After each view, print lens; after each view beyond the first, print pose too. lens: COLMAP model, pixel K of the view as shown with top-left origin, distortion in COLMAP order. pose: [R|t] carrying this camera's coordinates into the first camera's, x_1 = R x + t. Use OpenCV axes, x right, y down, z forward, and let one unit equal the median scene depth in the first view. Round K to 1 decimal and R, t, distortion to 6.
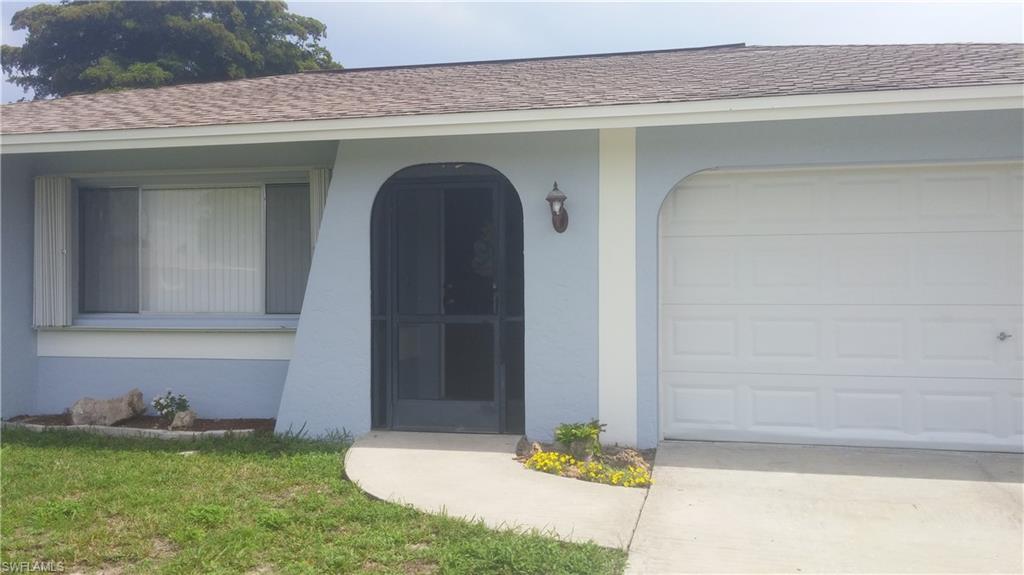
lens RADIAL K [[787.7, 0, 490.7], [0, 787.7, 290.9], [0, 0, 1]] dist [0.068936, 0.002053]
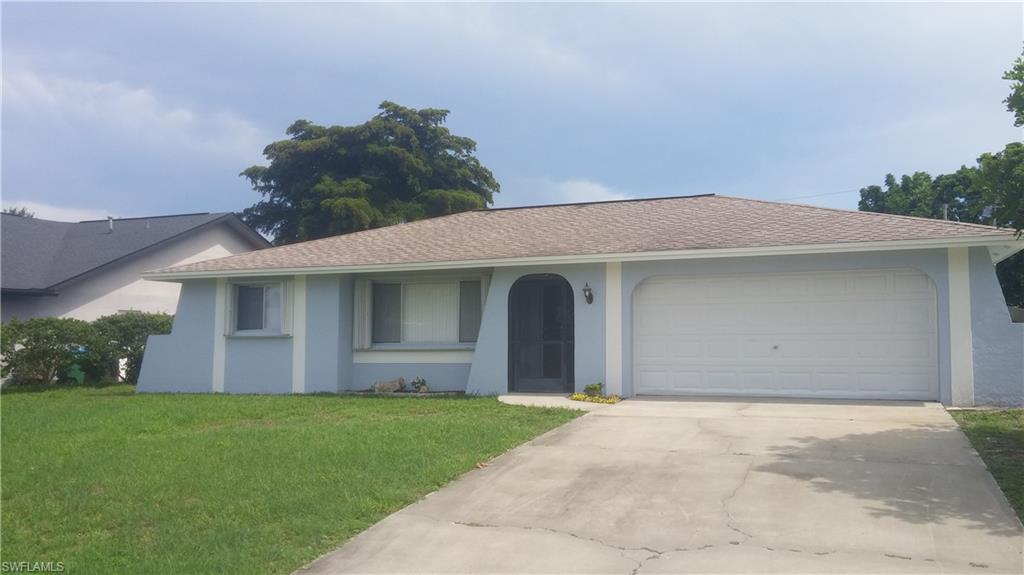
lens RADIAL K [[767.4, 0, 514.6], [0, 767.4, 291.6], [0, 0, 1]] dist [-0.045808, 0.002241]
pose [[0.989835, -0.011310, -0.141772, 0.157013], [0.001606, 0.997658, -0.068375, 0.034856], [0.142213, 0.067452, 0.987535, -1.026600]]
